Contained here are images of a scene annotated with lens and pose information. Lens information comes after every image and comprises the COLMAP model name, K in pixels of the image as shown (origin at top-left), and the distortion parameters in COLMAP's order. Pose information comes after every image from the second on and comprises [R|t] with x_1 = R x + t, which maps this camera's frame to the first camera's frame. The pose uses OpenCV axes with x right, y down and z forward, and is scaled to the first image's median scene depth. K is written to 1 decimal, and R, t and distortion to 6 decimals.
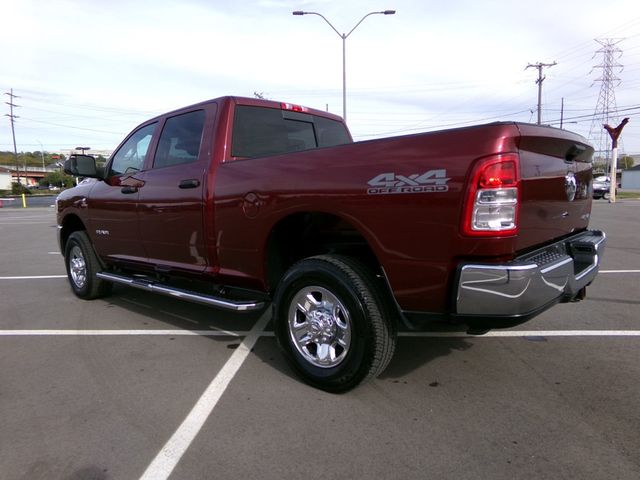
lens RADIAL K [[427.1, 0, 320.0], [0, 427.1, 240.0], [0, 0, 1]] dist [-0.006306, 0.003207]
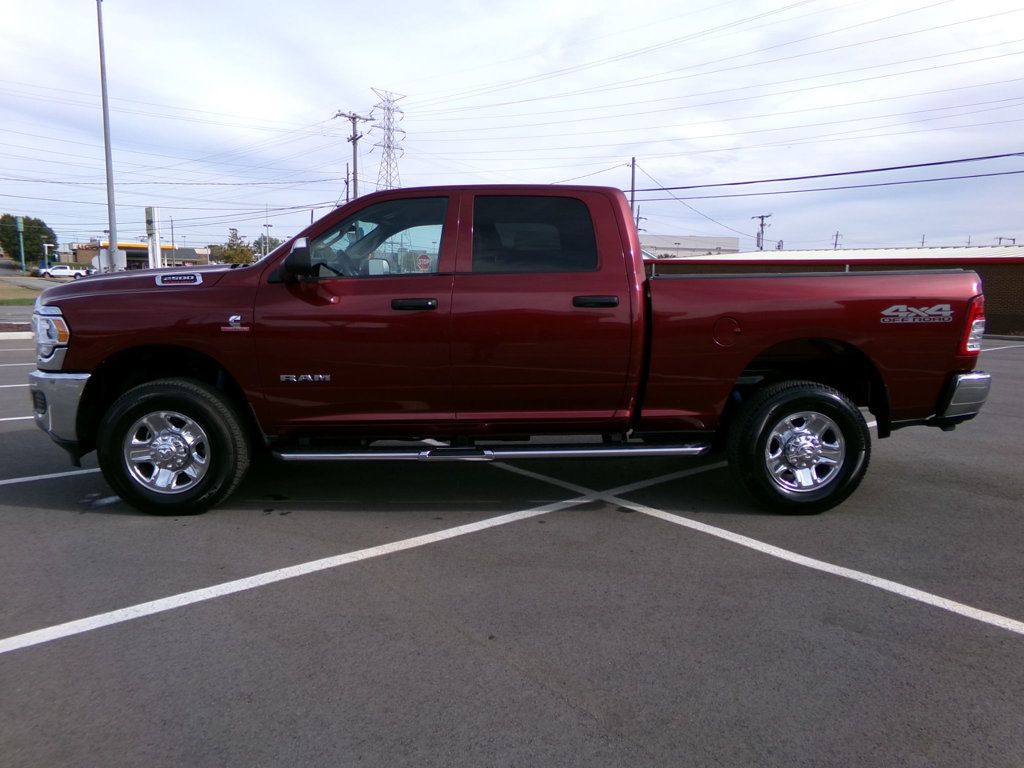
lens RADIAL K [[677.8, 0, 512.0], [0, 677.8, 384.0], [0, 0, 1]] dist [0.006946, 0.004830]
pose [[0.710711, -0.063903, 0.700575, -1.264818], [0.049206, 0.997942, 0.041108, -0.044922], [-0.701761, 0.005257, 0.712393, 0.272543]]
